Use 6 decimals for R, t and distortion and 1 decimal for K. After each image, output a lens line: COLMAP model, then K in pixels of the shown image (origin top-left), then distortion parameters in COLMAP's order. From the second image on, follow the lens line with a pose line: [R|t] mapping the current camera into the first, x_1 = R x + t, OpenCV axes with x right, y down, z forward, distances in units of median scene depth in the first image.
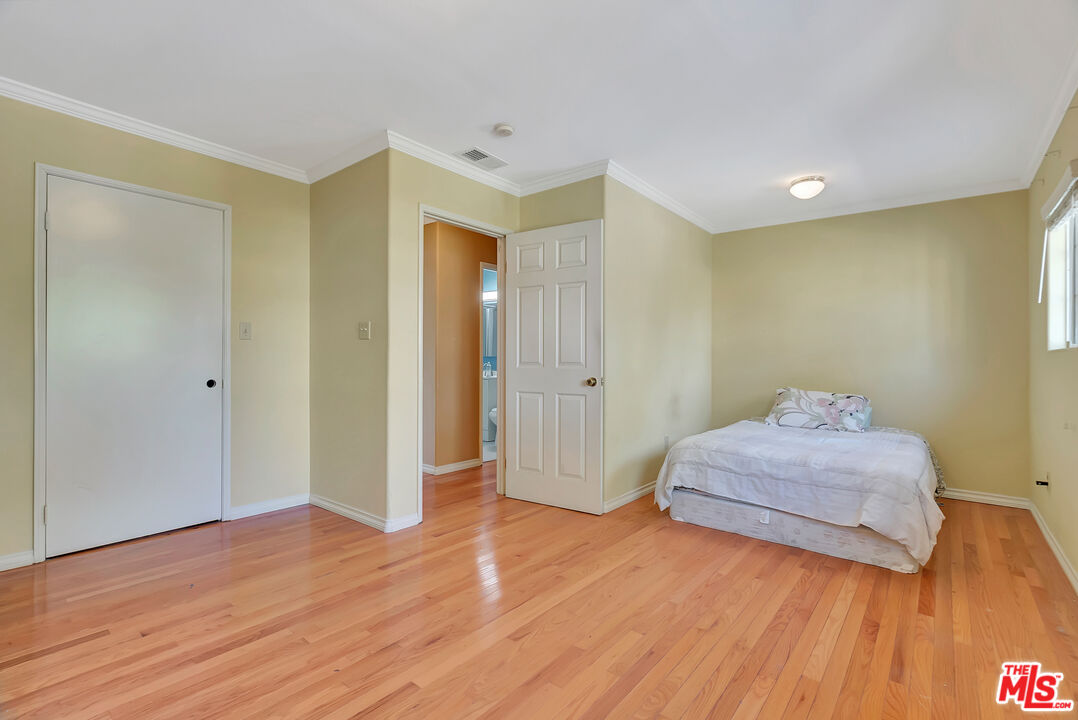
lens RADIAL K [[487.3, 0, 540.7], [0, 487.3, 362.1], [0, 0, 1]] dist [-0.000601, 0.000598]
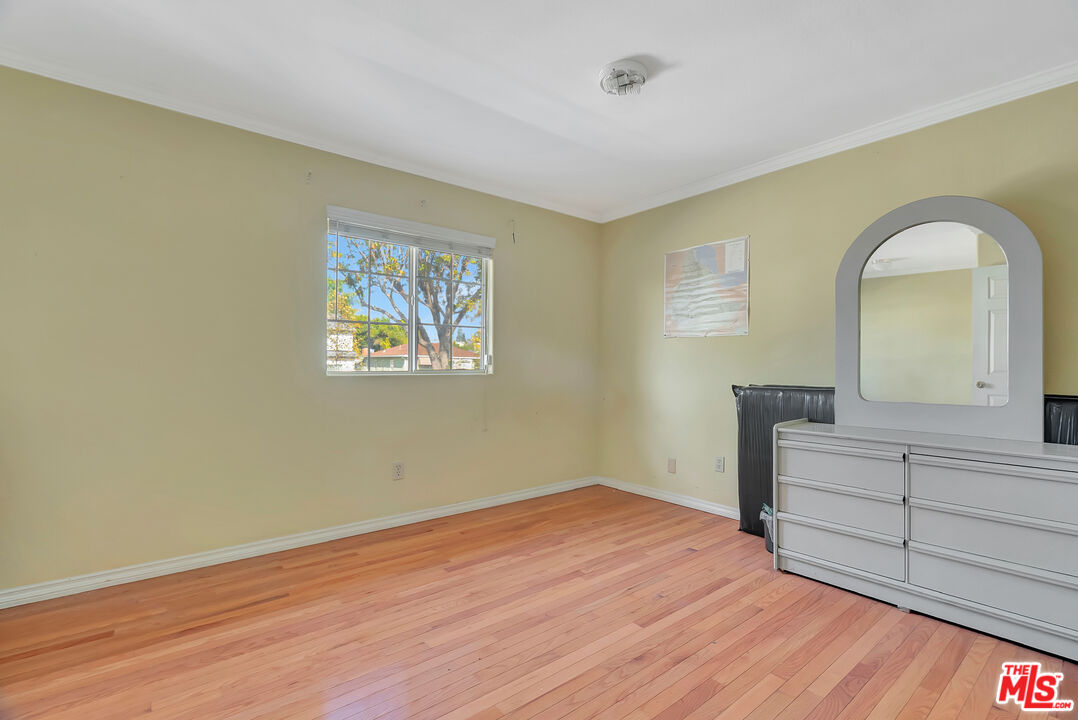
lens RADIAL K [[487.3, 0, 537.0], [0, 487.3, 362.8], [0, 0, 1]] dist [-0.000601, 0.000598]
pose [[-0.980811, -0.011217, 0.194636, -0.211202], [-0.012701, 0.999899, -0.006380, -0.005073], [-0.194545, -0.008729, -0.980855, 2.032297]]
